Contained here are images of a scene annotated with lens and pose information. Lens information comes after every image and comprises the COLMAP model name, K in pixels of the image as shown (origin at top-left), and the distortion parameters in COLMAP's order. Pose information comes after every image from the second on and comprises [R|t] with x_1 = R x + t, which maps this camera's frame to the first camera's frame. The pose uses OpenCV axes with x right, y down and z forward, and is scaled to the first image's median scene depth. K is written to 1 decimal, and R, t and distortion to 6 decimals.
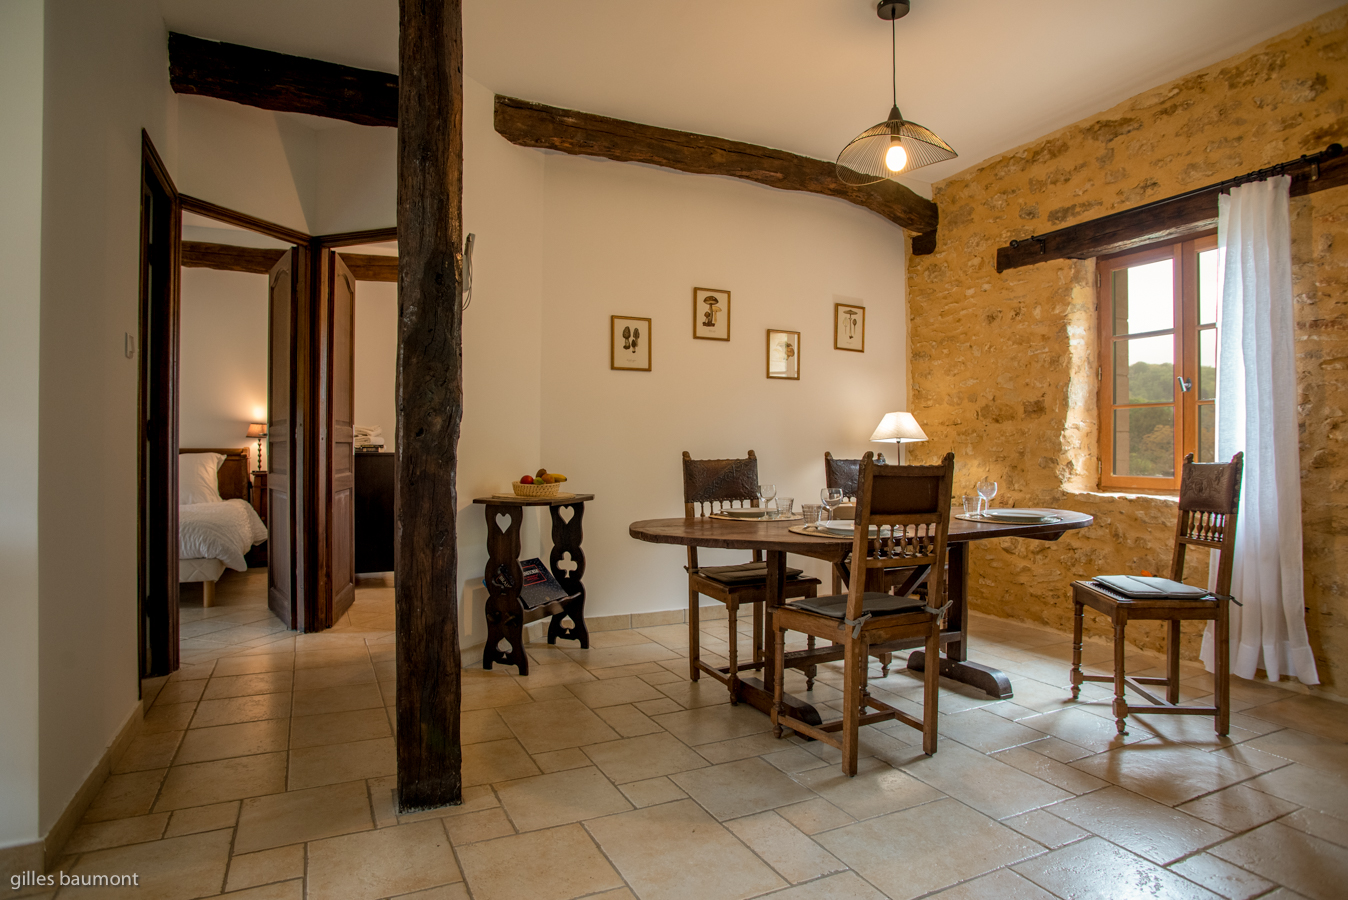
lens RADIAL K [[741.8, 0, 674.0], [0, 741.8, 450.0], [0, 0, 1]] dist [-0.059593, 0.031645]
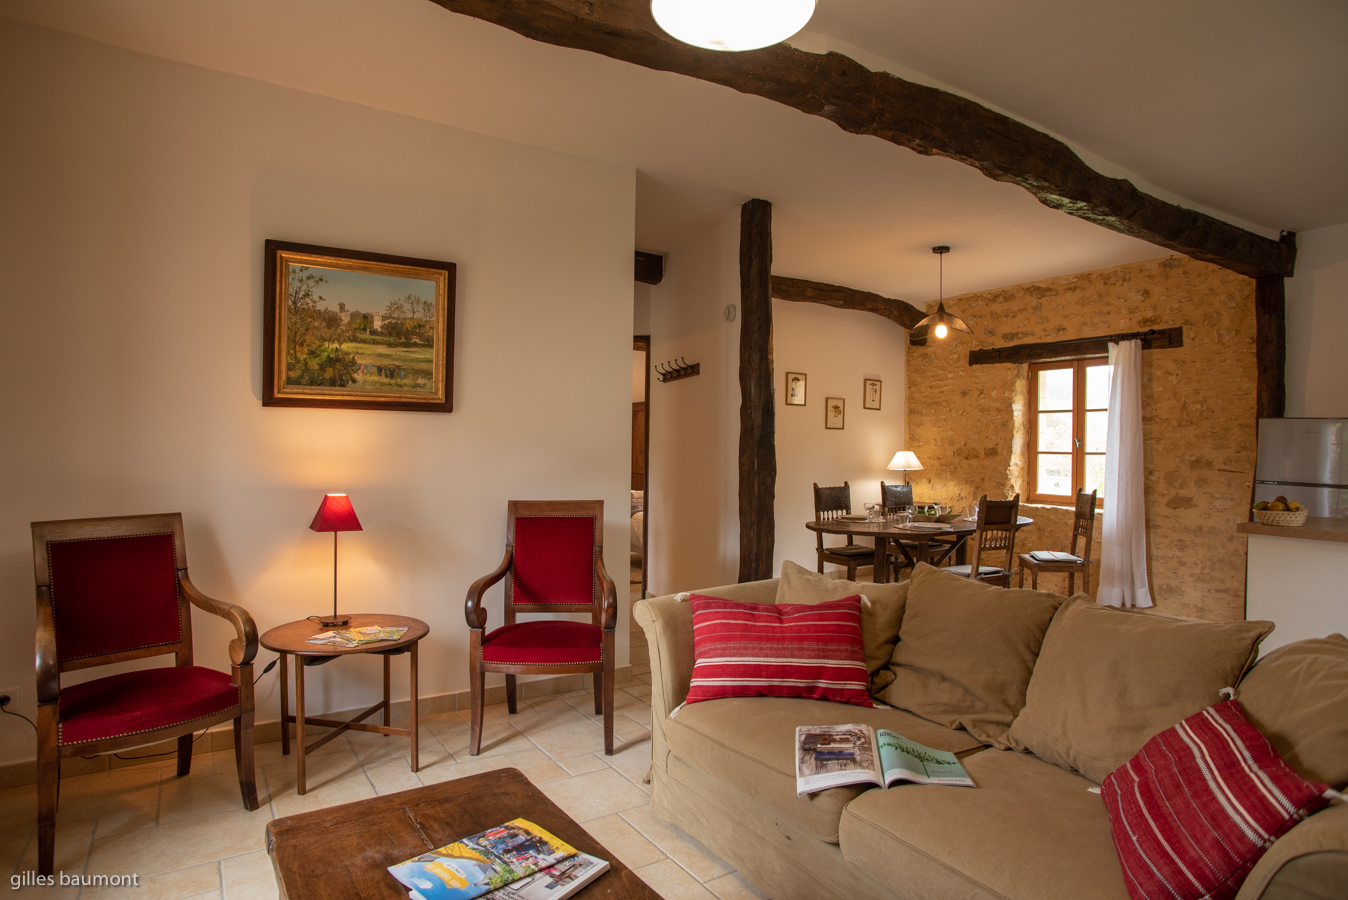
lens RADIAL K [[741.8, 0, 674.0], [0, 741.8, 450.0], [0, 0, 1]] dist [-0.059593, 0.031645]
pose [[0.992299, 0.009353, 0.123516, -0.435359], [-0.010258, 0.999925, 0.006694, -0.068287], [-0.123444, -0.007910, 0.992320, -0.569505]]
